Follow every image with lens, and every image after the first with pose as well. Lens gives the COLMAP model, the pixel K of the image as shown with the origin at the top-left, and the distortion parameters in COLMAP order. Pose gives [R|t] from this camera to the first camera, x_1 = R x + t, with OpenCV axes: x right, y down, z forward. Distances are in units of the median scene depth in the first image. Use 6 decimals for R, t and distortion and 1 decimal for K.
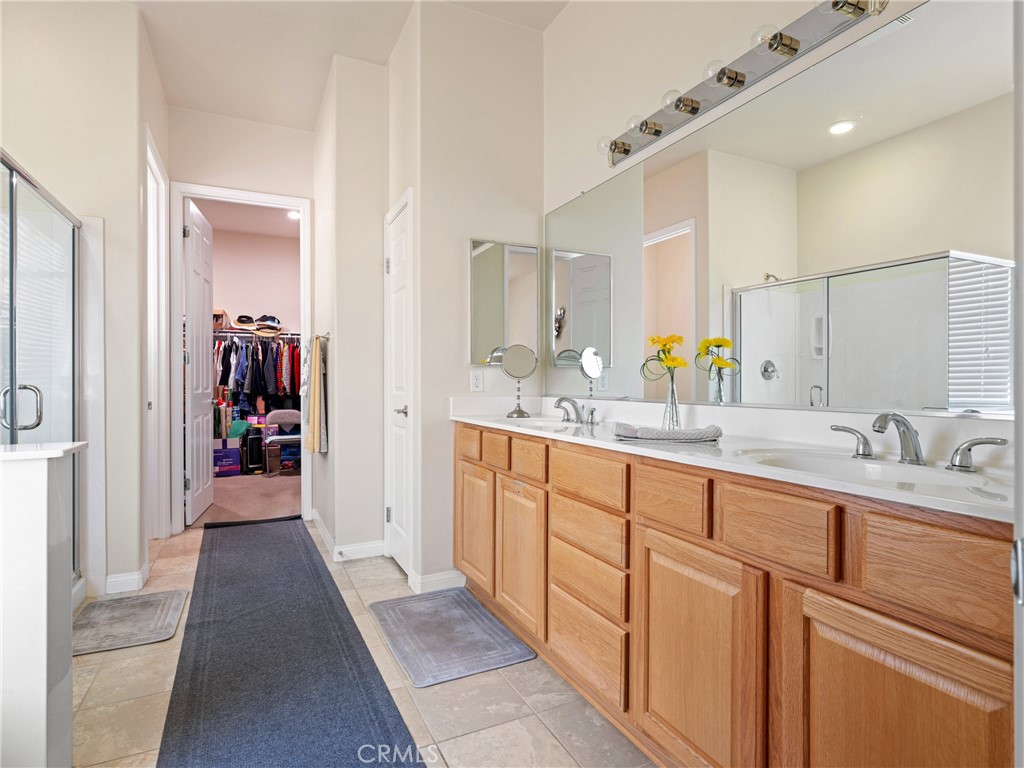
lens RADIAL K [[462.5, 0, 509.8], [0, 462.5, 383.2], [0, 0, 1]] dist [-0.000409, 0.000092]
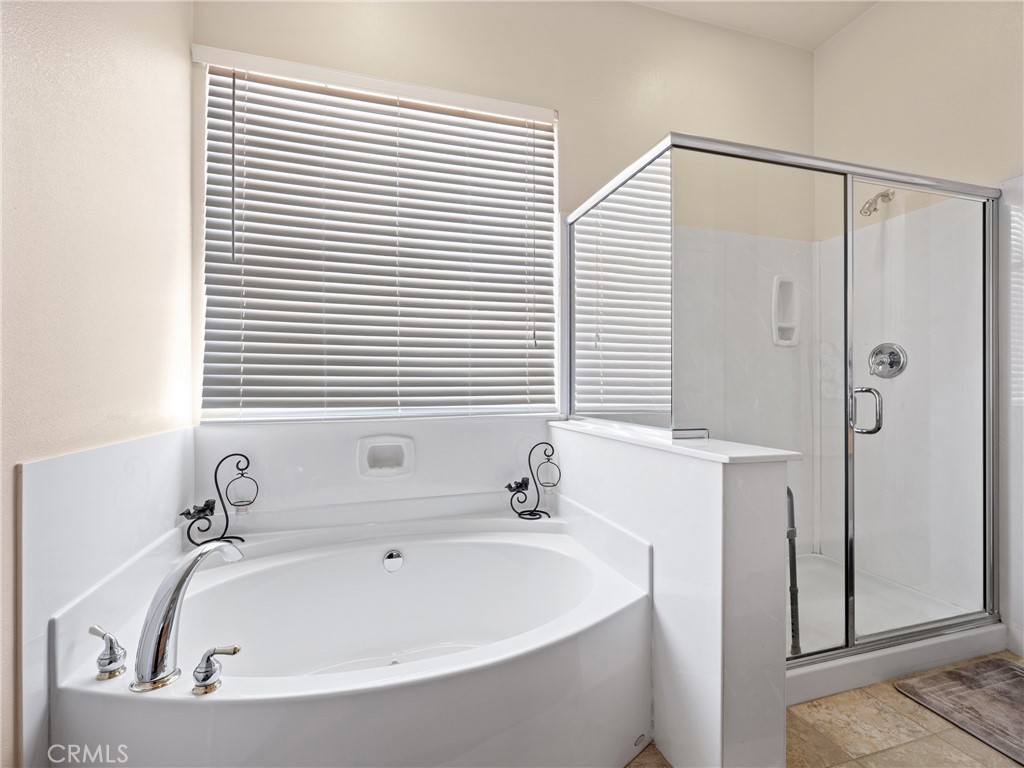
lens RADIAL K [[462.5, 0, 509.8], [0, 462.5, 383.2], [0, 0, 1]] dist [-0.000409, 0.000092]
pose [[-0.148796, -0.002593, -0.988865, 0.021682], [-0.002201, 0.999995, -0.002292, -0.001571], [0.988866, 0.001835, -0.148801, 0.340596]]
